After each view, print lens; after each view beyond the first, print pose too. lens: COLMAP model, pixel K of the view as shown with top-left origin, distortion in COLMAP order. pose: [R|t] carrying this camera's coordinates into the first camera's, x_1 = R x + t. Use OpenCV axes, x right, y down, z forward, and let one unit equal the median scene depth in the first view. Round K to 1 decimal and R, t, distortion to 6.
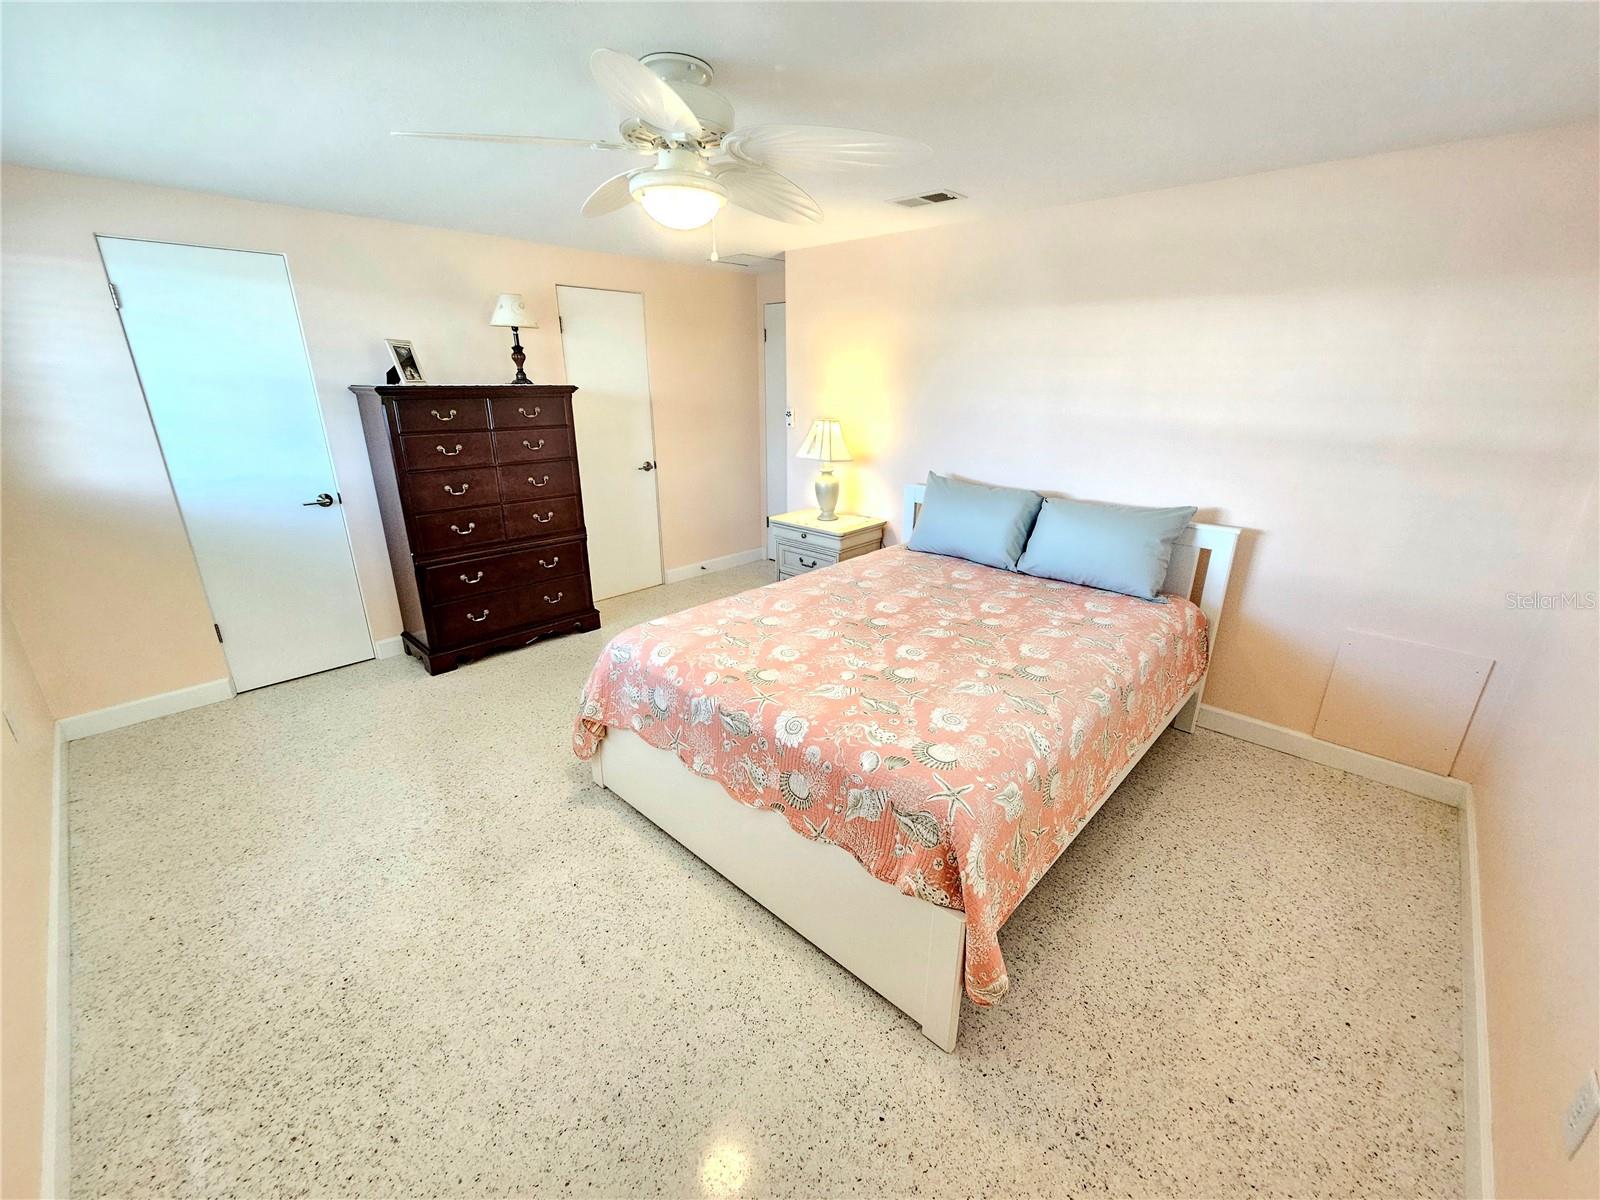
lens RADIAL K [[655.5, 0, 800.5], [0, 655.5, 599.0], [0, 0, 1]] dist [-0.004423, -0.000031]
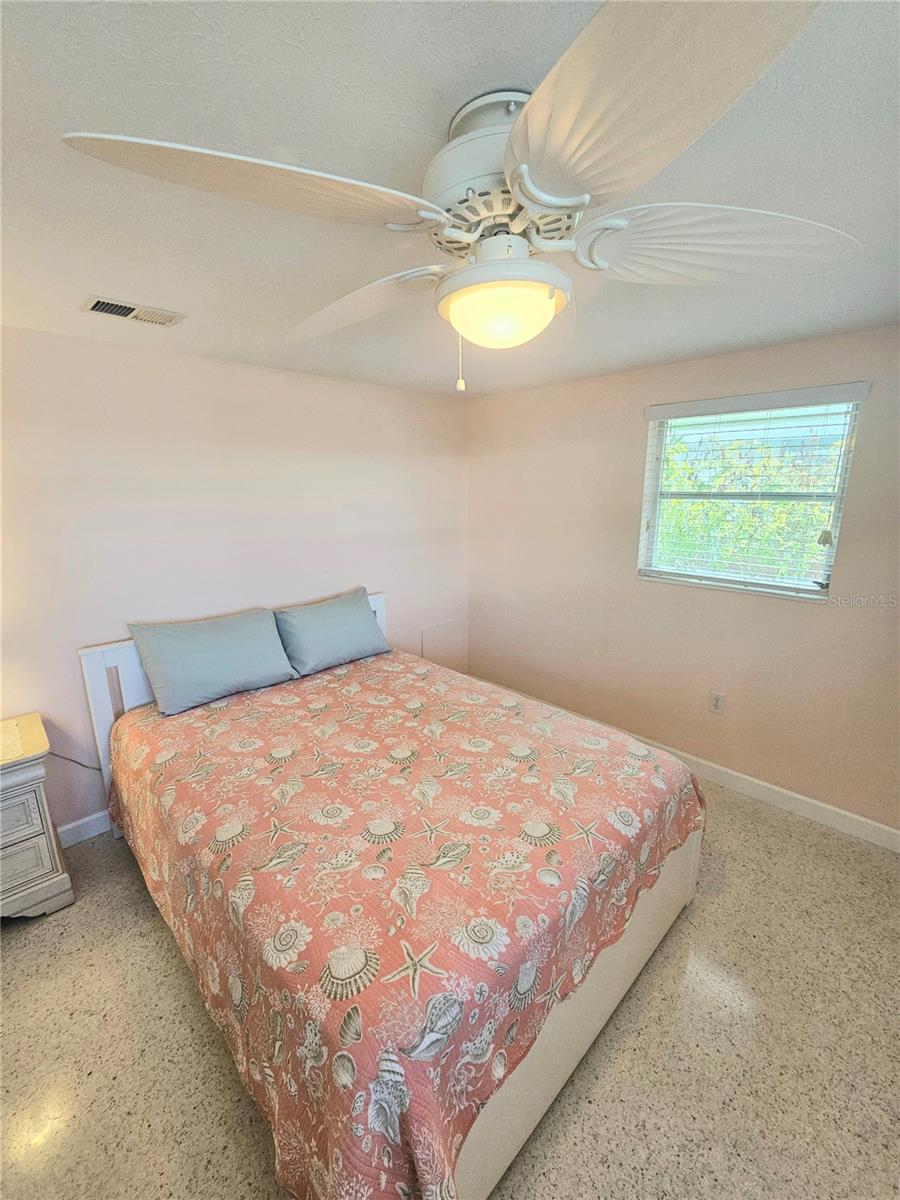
lens RADIAL K [[491.7, 0, 450.0], [0, 491.7, 600.0], [0, 0, 1]] dist [-0.004423, -0.000031]
pose [[0.044858, -0.232422, 0.971580, -0.536196], [0.331465, 0.920927, 0.205001, -0.302467], [-0.942401, 0.312848, 0.118351, 0.745956]]
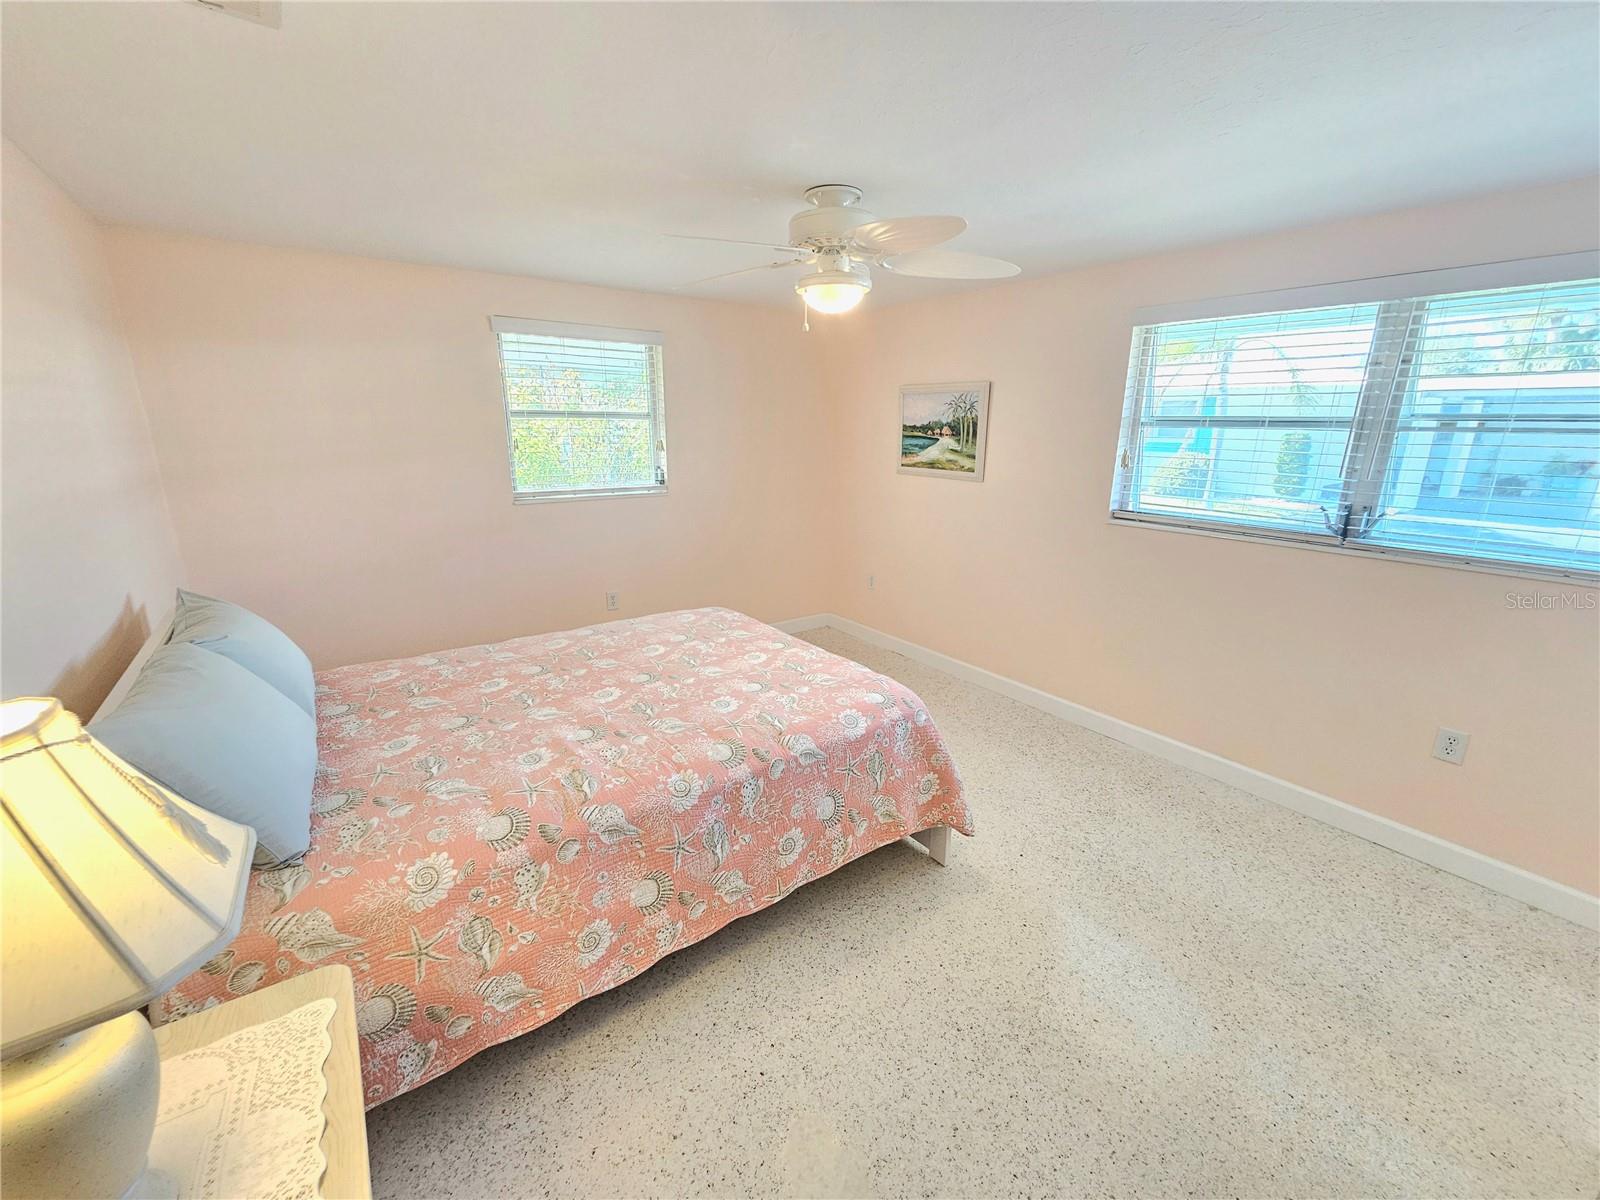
lens RADIAL K [[655.5, 0, 800.5], [0, 655.5, 599.0], [0, 0, 1]] dist [-0.004423, -0.000031]
pose [[-0.982790, -0.059571, 0.174856, -0.258220], [0.048711, 0.829499, 0.556379, -0.560589], [-0.178187, 0.555321, -0.812322, 1.618939]]
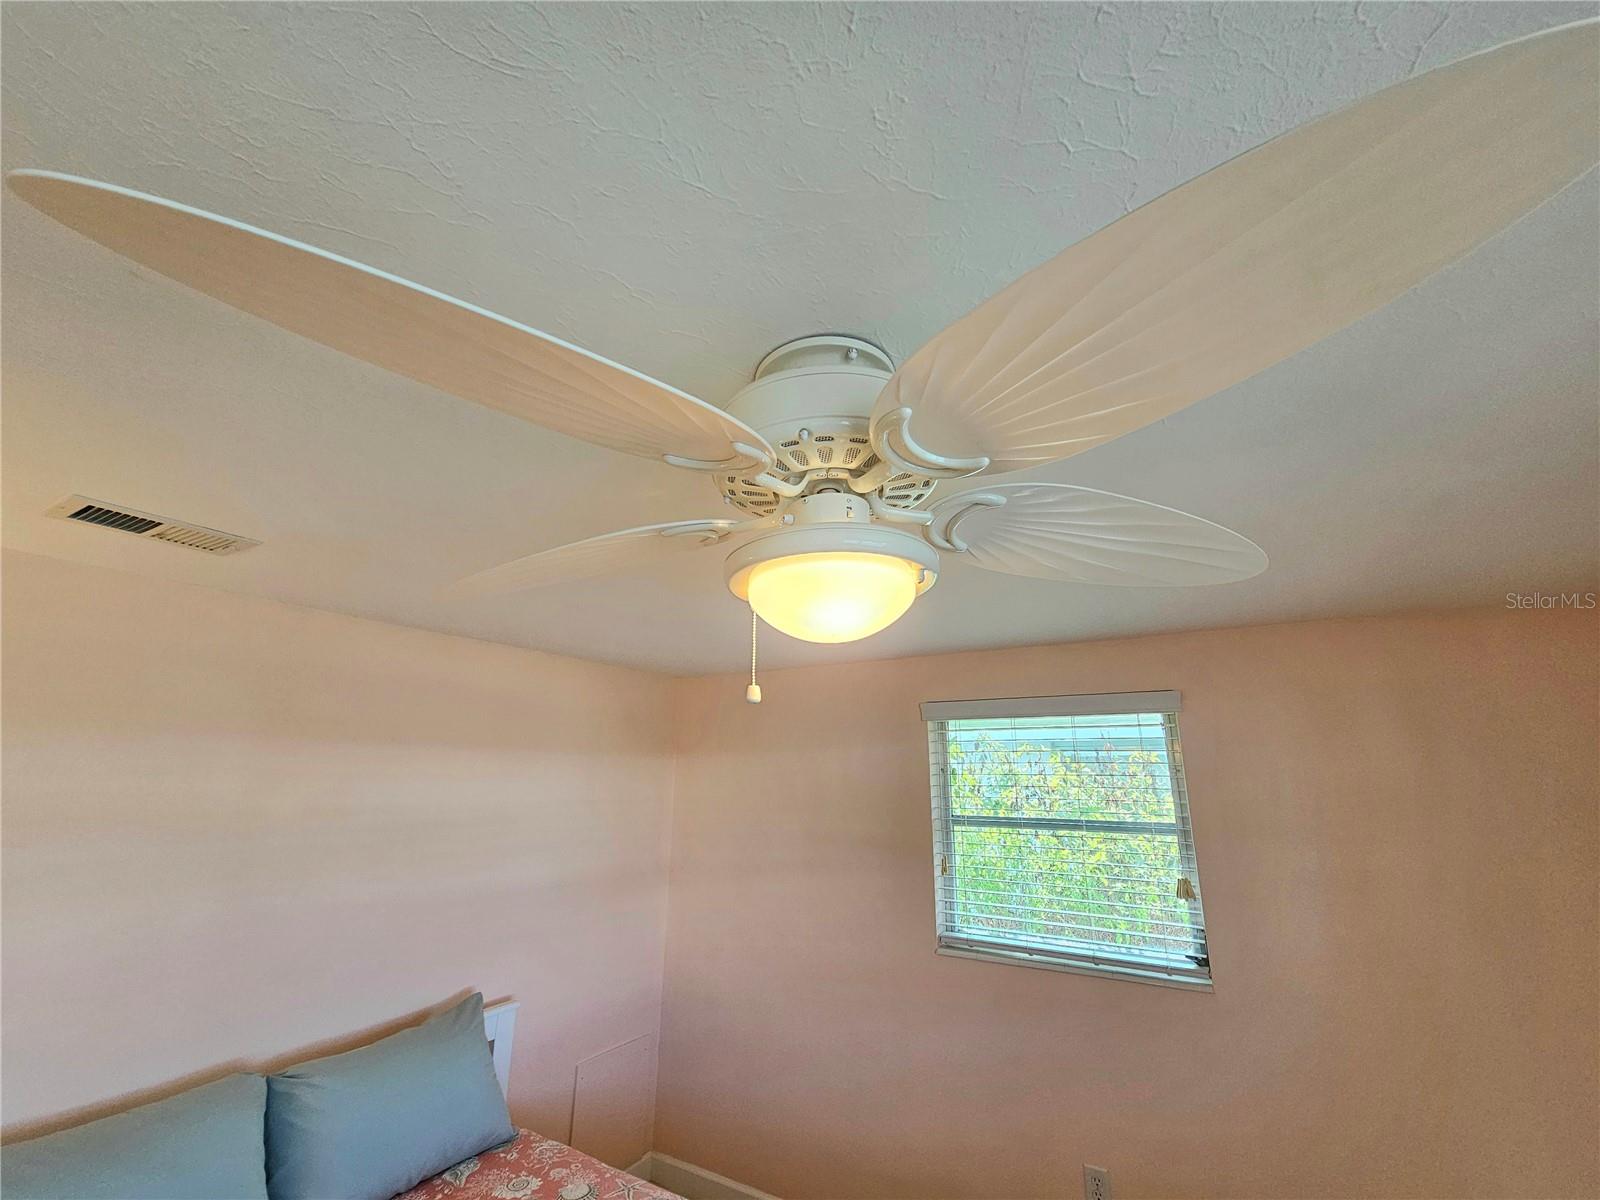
lens RADIAL K [[651.8, 0, 806.3], [0, 651.8, 604.3], [0, 0, 1]] dist [0.001549, 0.000563]
pose [[-0.218062, 0.245836, 0.944465, -0.416754], [0.309511, 0.935217, -0.171967, -0.357359], [-0.925555, 0.254823, -0.280024, 0.784260]]
